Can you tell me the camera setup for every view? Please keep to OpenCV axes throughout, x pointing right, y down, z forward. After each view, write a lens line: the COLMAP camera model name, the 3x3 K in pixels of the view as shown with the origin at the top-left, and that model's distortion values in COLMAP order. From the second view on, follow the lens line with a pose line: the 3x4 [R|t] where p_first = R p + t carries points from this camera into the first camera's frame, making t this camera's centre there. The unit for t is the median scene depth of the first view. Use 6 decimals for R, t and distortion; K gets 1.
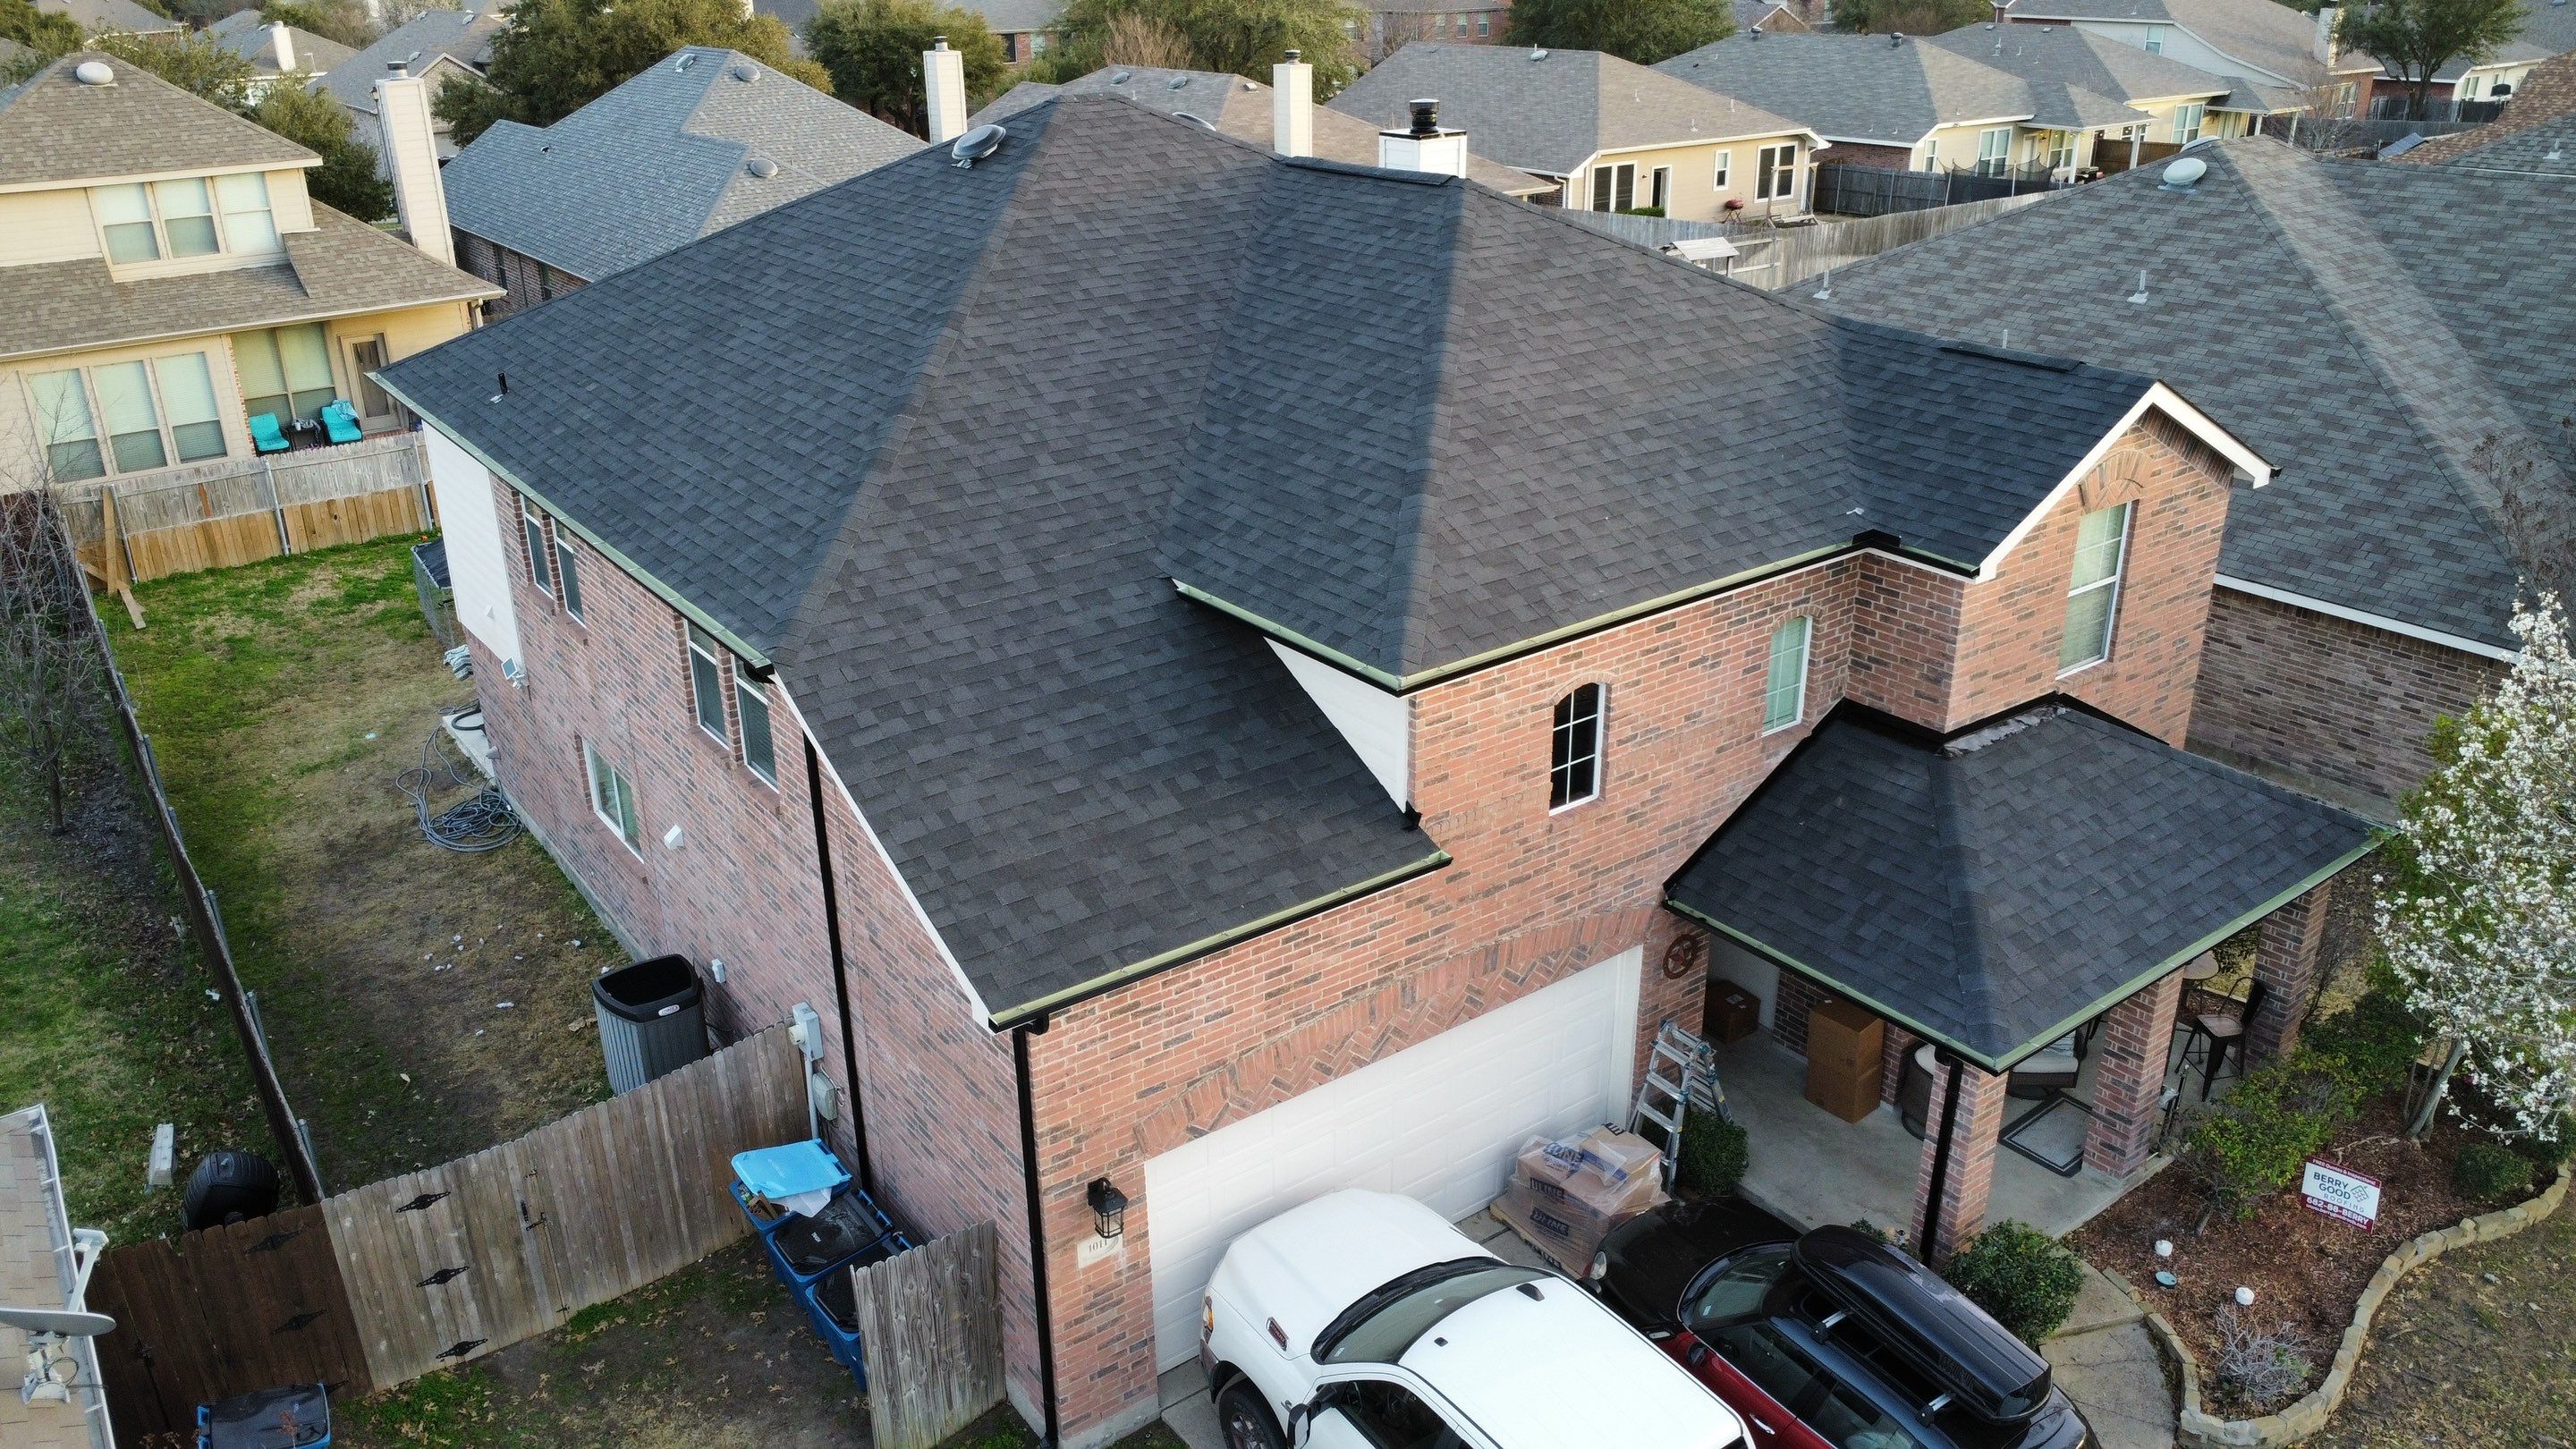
lens RADIAL K [[1874.1, 0, 1278.0], [0, 1874.1, 723.7], [0, 0, 1]] dist [-0.027949, -0.008755]
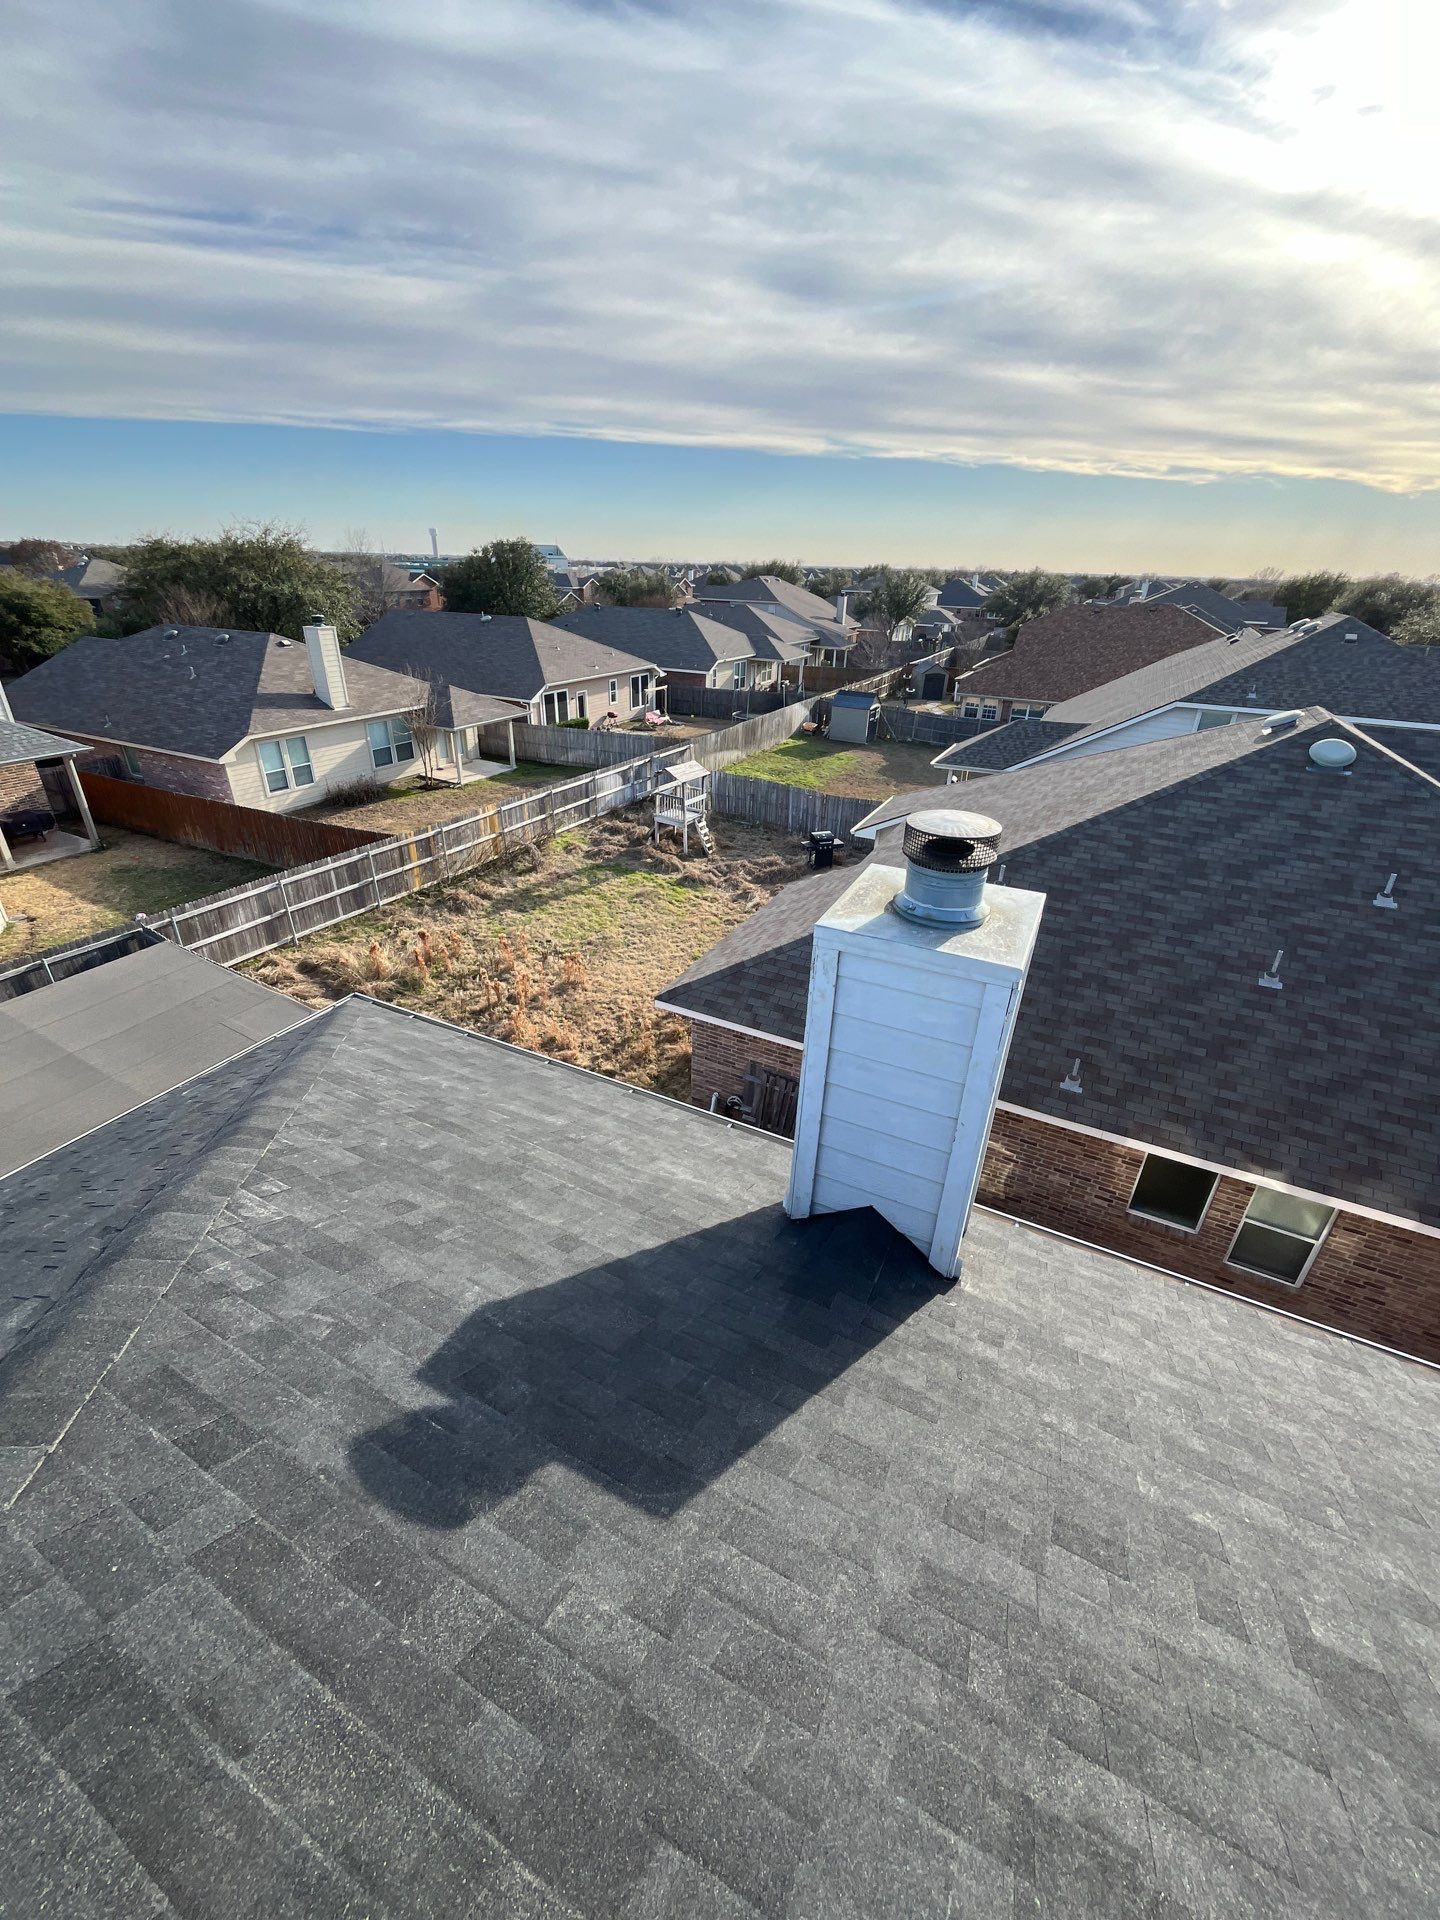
lens RADIAL K [[771.5, 0, 722.9], [0, 771.5, 952.4], [0, 0, 1]] dist [-0.001454, -0.000108]
pose [[0.891713, -0.167572, 0.420437, -0.015750], [0.139698, 0.985481, 0.096492, -0.493060], [-0.430502, -0.027309, 0.902177, 1.348033]]
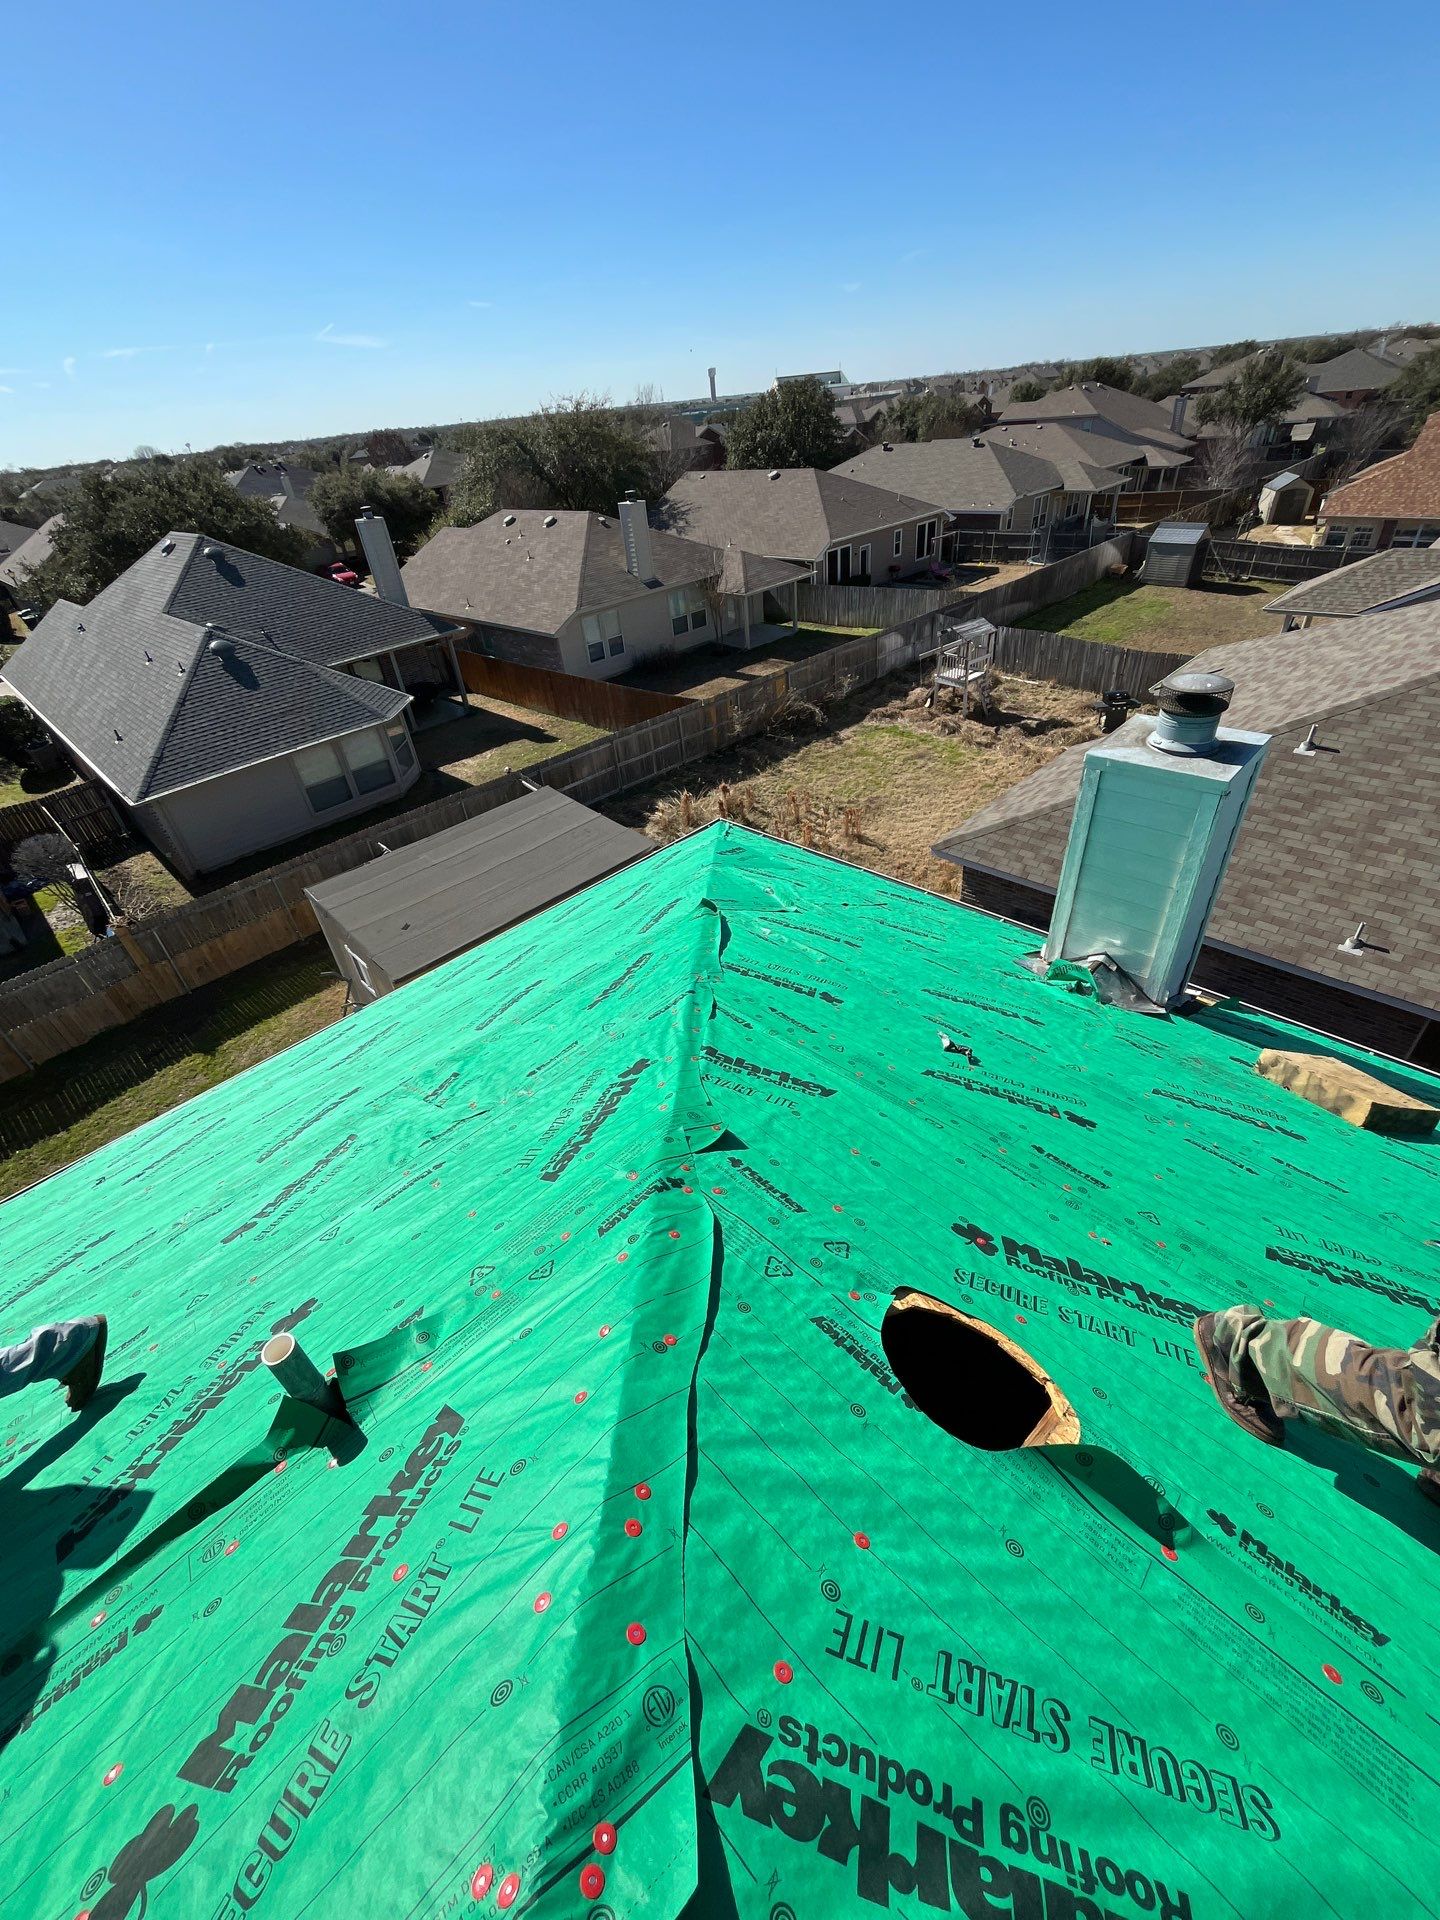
lens RADIAL K [[772.6, 0, 721.3], [0, 772.6, 953.3], [0, 0, 1]] dist [-0.006206, 0.000137]
pose [[0.985307, -0.147546, 0.086027, -0.086706], [0.126004, 0.967996, 0.217042, -0.484695], [-0.115297, -0.203013, 0.972364, 1.227807]]
